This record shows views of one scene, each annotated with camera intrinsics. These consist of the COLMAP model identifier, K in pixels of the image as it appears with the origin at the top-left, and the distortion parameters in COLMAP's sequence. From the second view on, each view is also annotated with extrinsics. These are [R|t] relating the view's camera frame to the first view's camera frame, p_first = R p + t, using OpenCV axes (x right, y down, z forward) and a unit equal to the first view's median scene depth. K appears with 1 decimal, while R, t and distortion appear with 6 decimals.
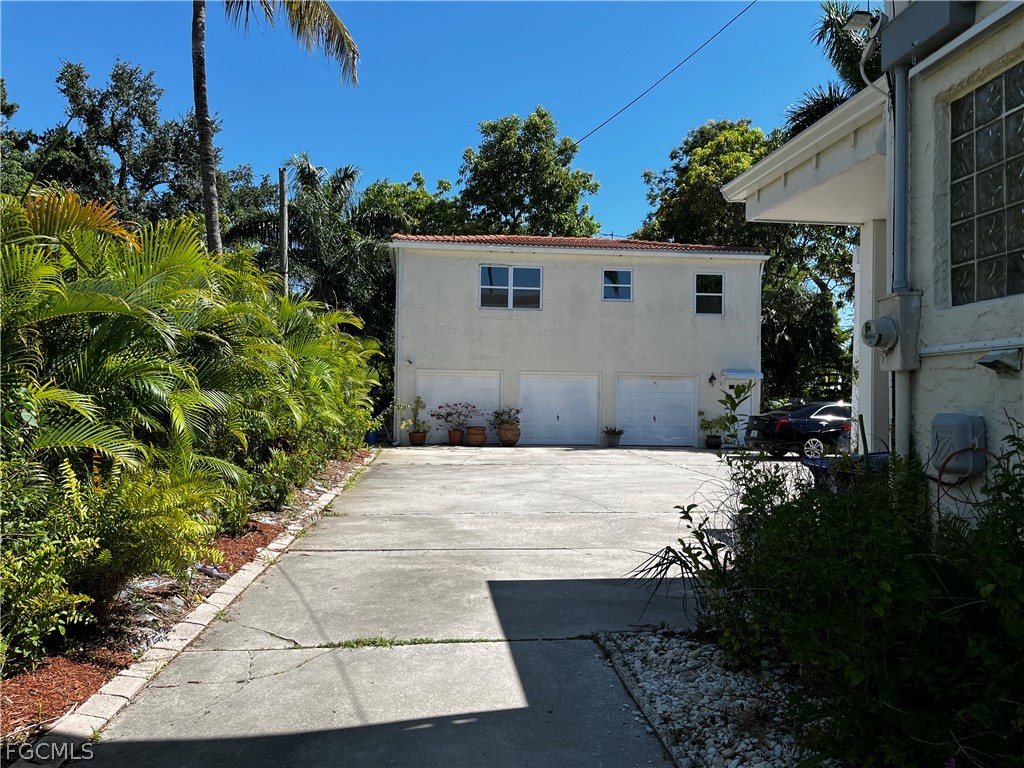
lens RADIAL K [[776.7, 0, 512.6], [0, 776.7, 384.8], [0, 0, 1]] dist [0.011427, -0.000310]
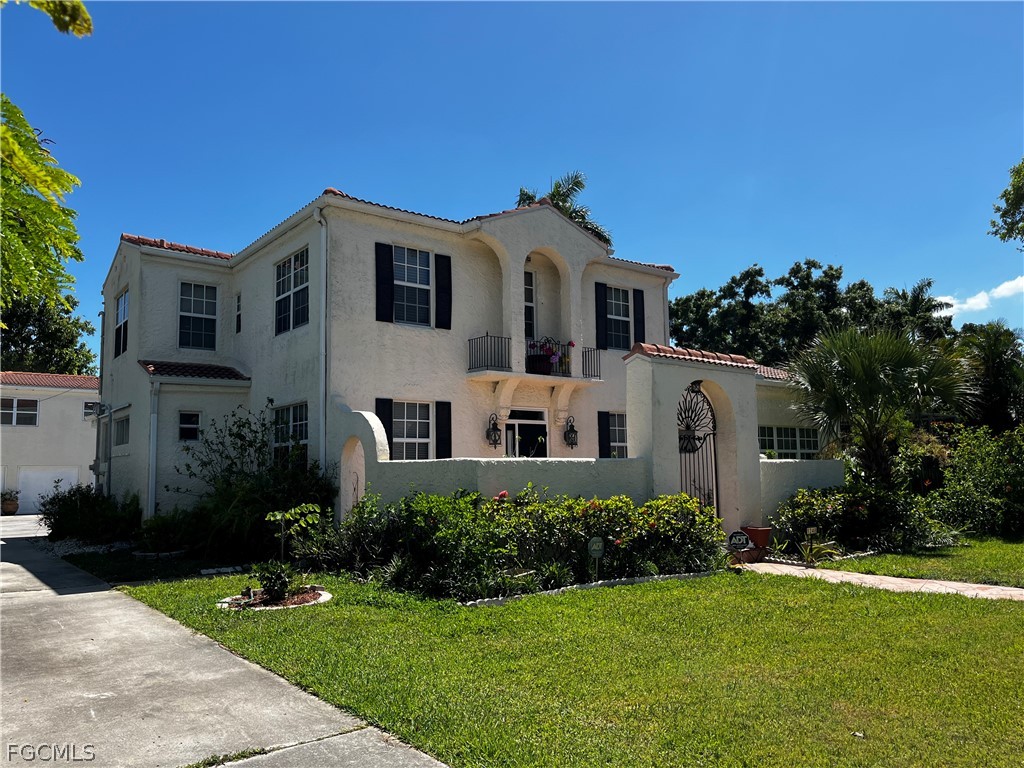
lens RADIAL K [[776.7, 0, 514.0], [0, 776.7, 391.7], [0, 0, 1]] dist [0.011427, -0.000310]
pose [[0.850517, 0.029284, 0.525132, 0.025889], [0.018012, 0.996241, -0.084728, -0.015329], [-0.525639, 0.081522, 0.846793, -0.827287]]
